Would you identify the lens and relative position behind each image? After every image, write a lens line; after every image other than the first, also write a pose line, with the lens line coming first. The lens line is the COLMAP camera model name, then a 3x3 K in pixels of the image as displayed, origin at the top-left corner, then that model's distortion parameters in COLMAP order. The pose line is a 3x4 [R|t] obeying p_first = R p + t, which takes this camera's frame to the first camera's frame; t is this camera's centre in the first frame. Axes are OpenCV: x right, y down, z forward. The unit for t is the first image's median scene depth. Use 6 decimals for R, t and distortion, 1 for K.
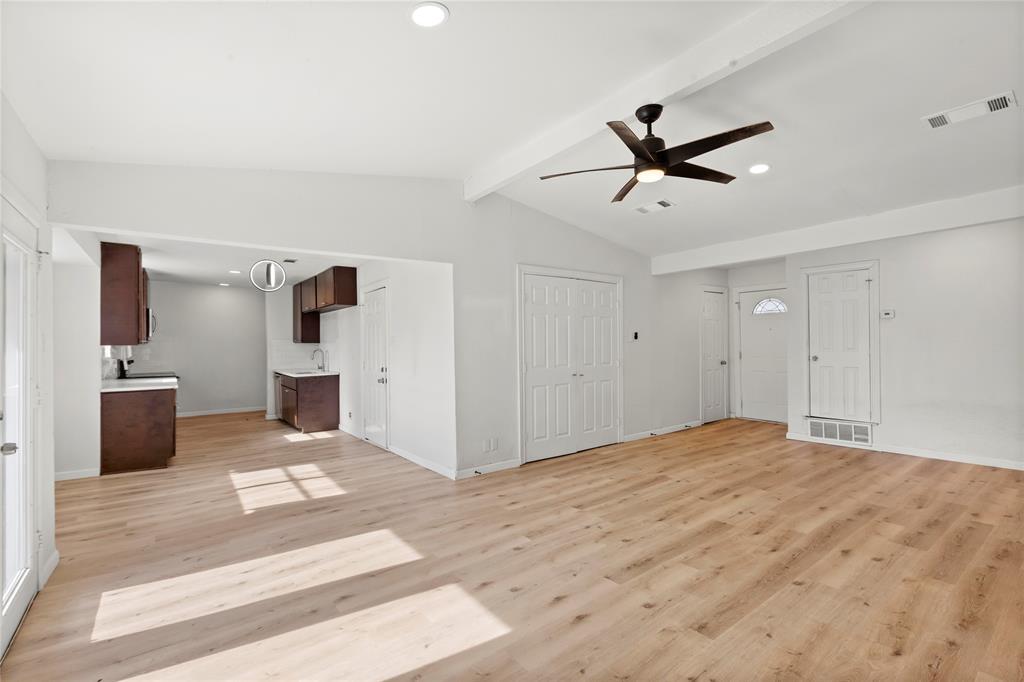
lens RADIAL K [[469.5, 0, 514.3], [0, 469.5, 330.3], [0, 0, 1]] dist [0.005206, -0.001712]
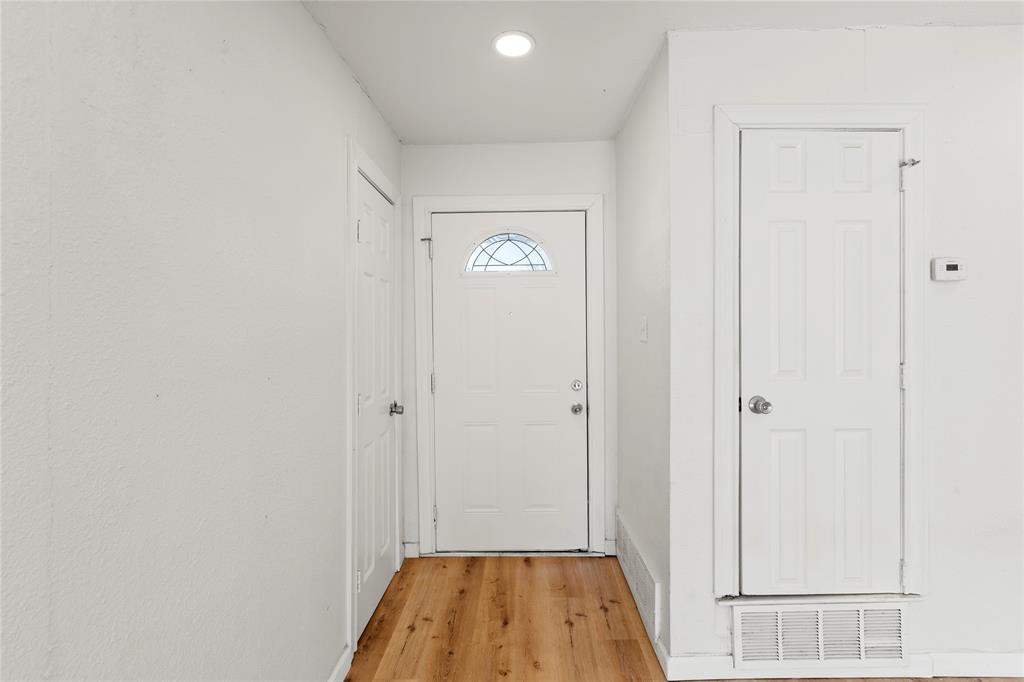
lens RADIAL K [[469.5, 0, 505.0], [0, 469.5, 341.5], [0, 0, 1]] dist [0.005206, -0.001712]
pose [[0.627483, 0.003320, 0.778623, 0.296769], [-0.020455, 0.999716, 0.012222, 0.018527], [-0.778361, -0.023596, 0.627373, 0.932686]]
